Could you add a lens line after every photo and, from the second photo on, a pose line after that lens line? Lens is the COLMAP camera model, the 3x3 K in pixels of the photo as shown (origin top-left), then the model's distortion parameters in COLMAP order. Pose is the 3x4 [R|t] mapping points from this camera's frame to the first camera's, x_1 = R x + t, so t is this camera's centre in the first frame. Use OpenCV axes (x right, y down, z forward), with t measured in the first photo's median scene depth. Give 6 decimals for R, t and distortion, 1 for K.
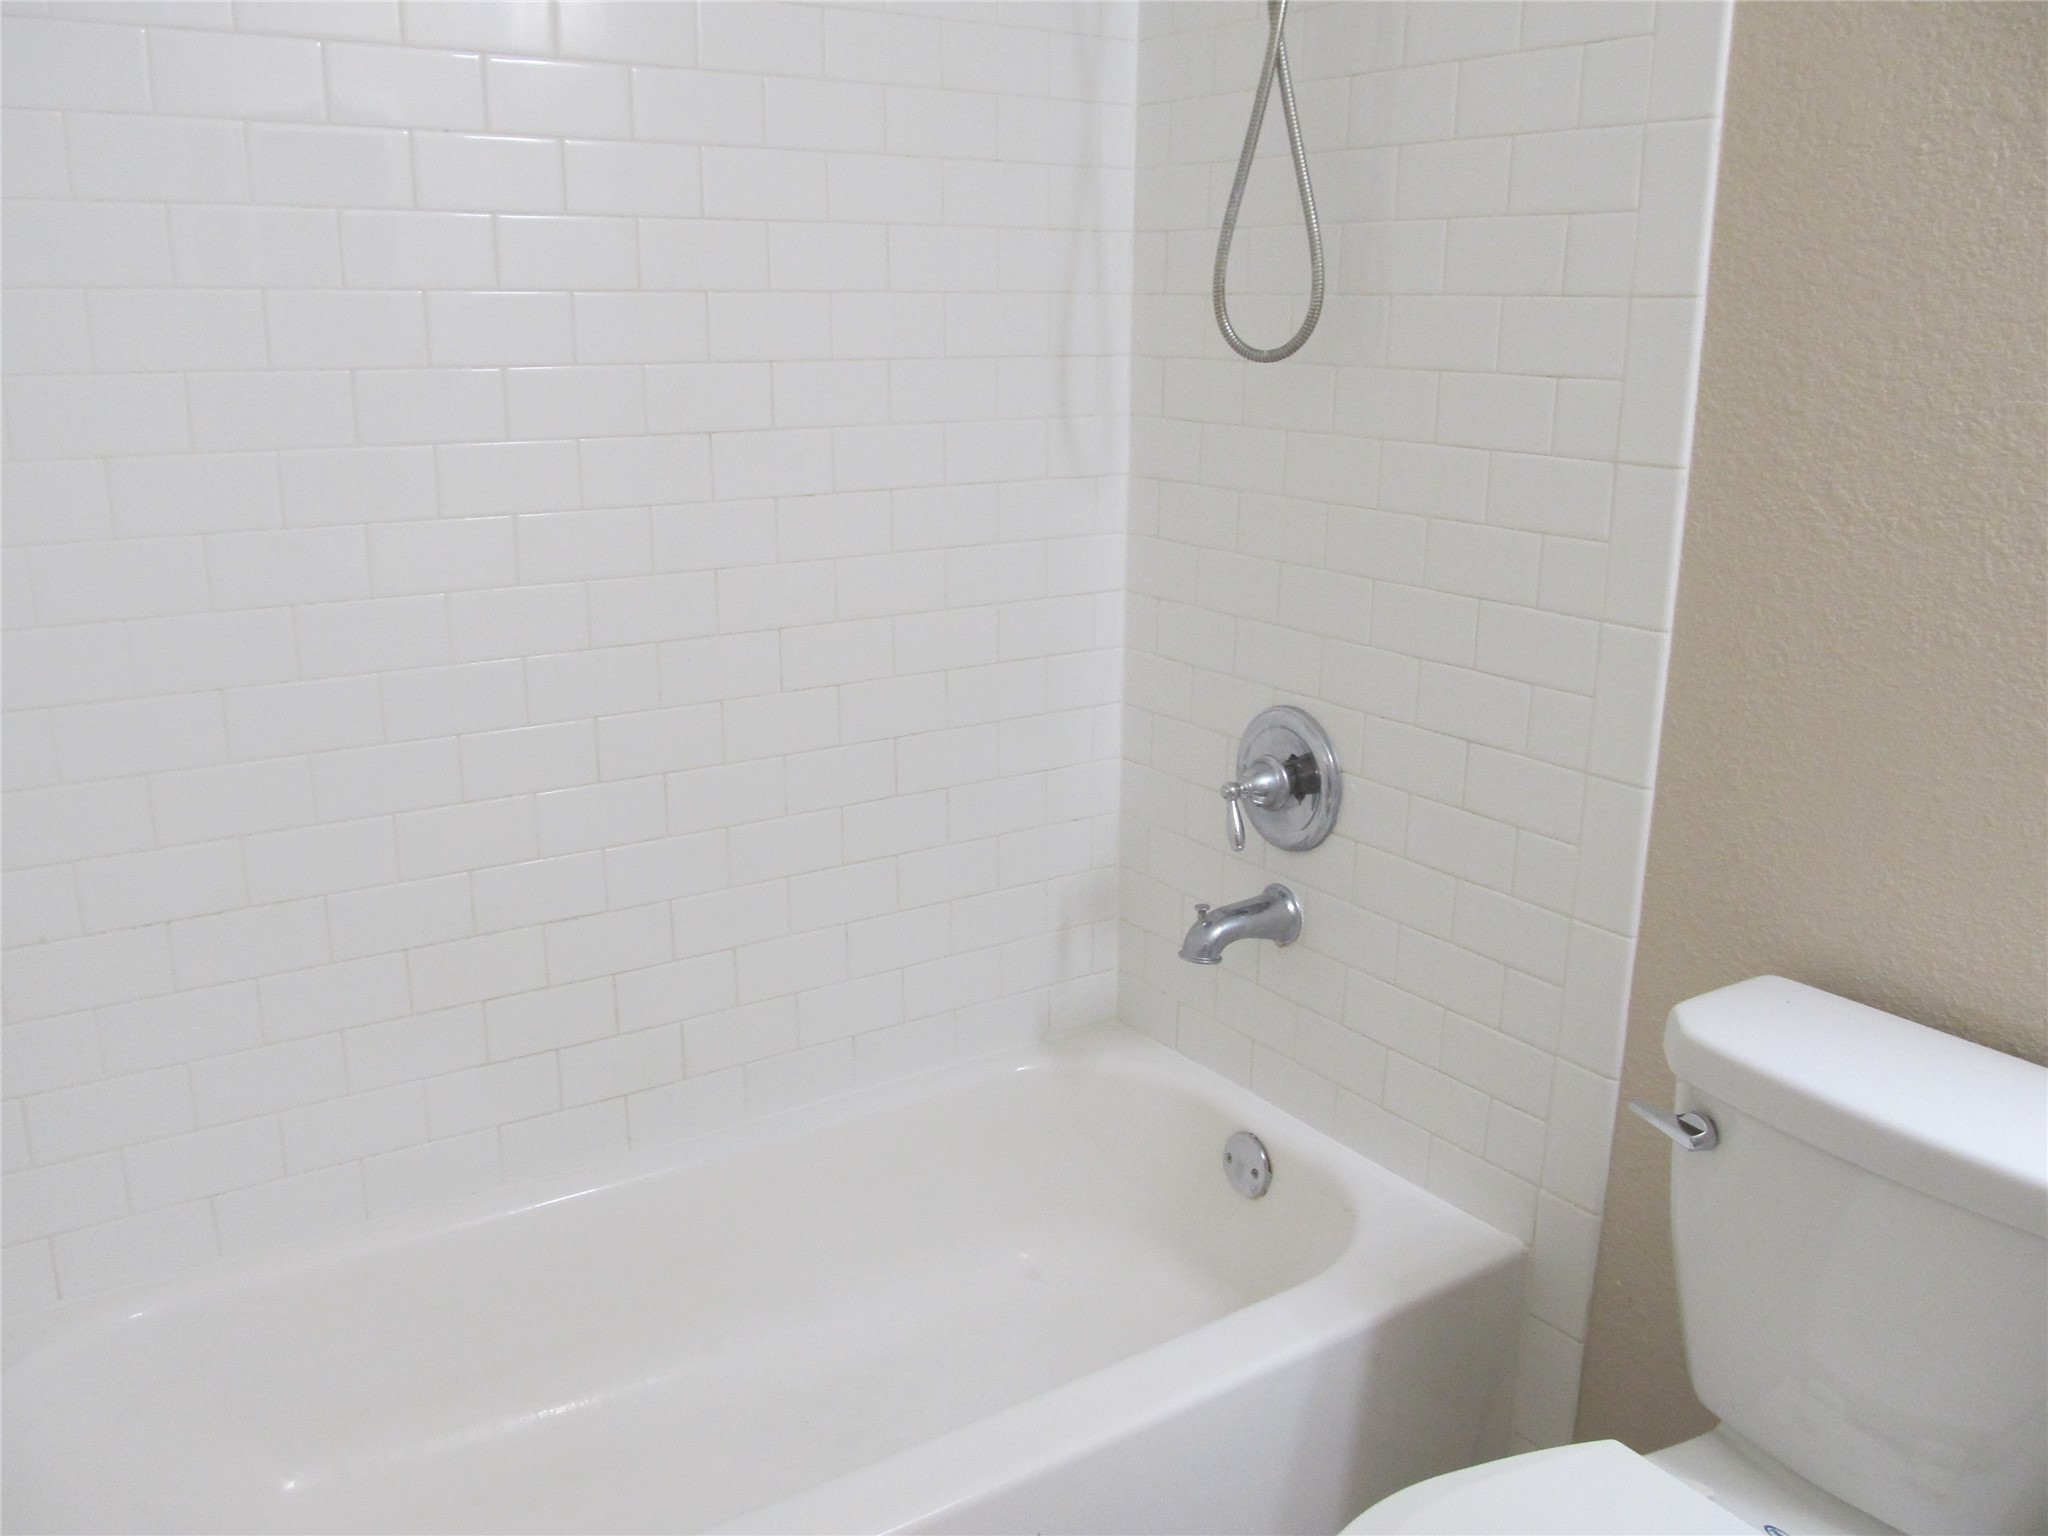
lens RADIAL K [[1706.8, 0, 1024.0], [0, 1706.8, 768.0], [0, 0, 1]] dist [-0.064291, 0.004018]
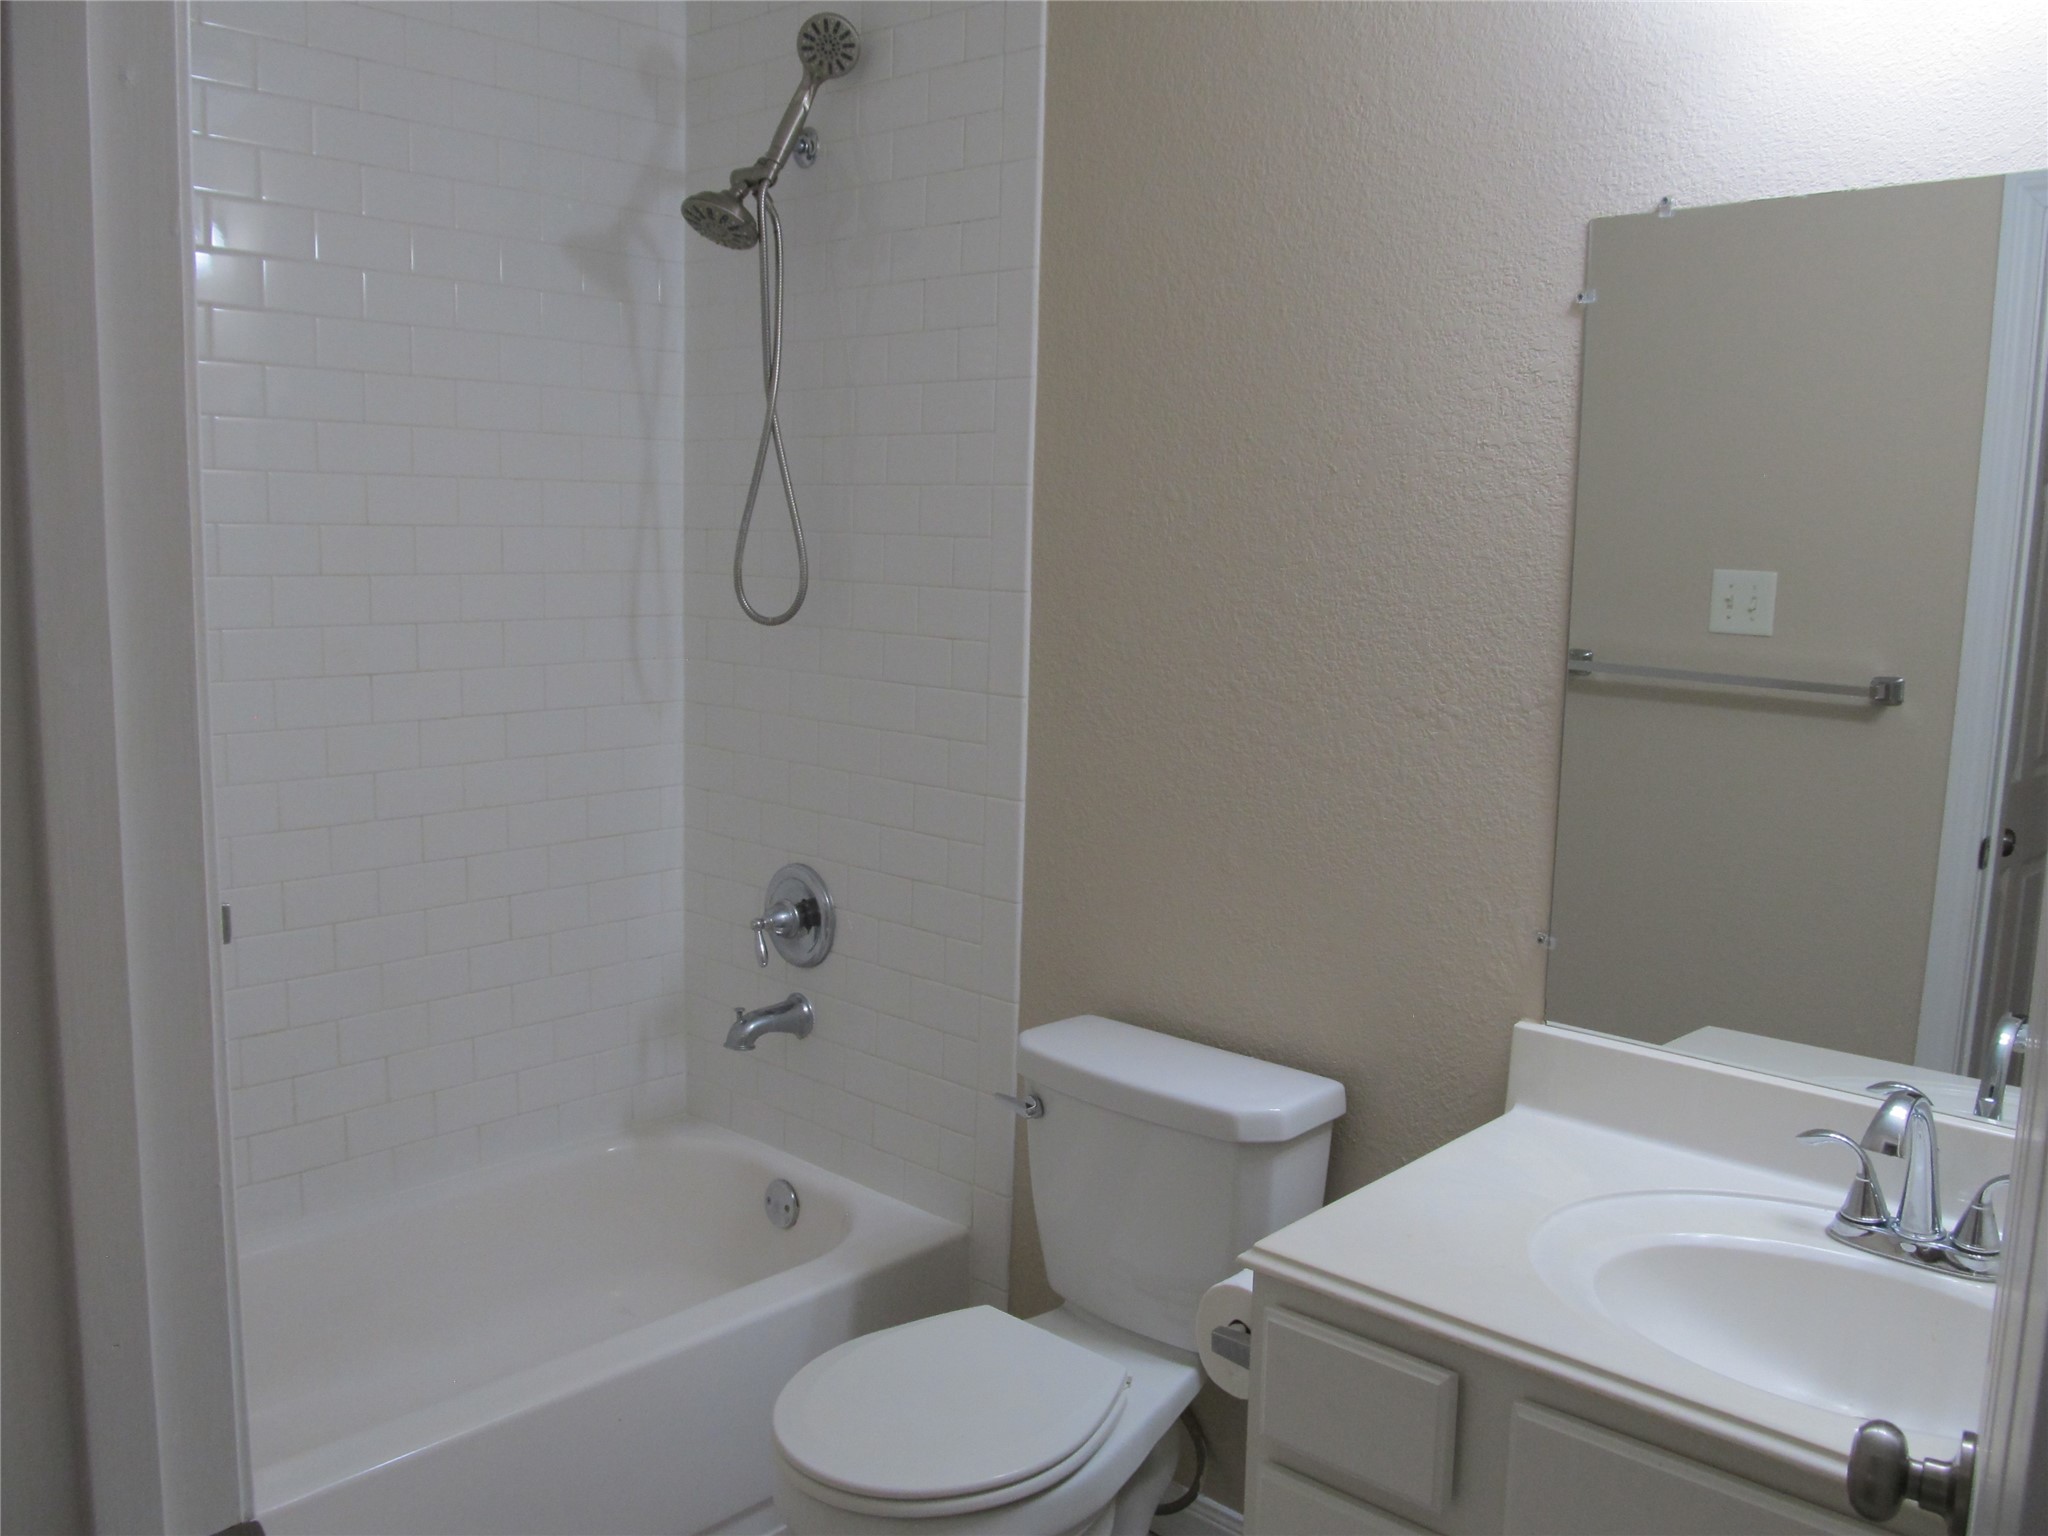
lens RADIAL K [[1706.8, 0, 1024.0], [0, 1706.8, 768.0], [0, 0, 1]] dist [-0.064291, 0.004018]
pose [[0.974632, -0.014599, 0.223336, 0.023316], [0.041496, 0.992357, -0.116216, 0.056284], [-0.219932, 0.122535, 0.967789, -0.410190]]
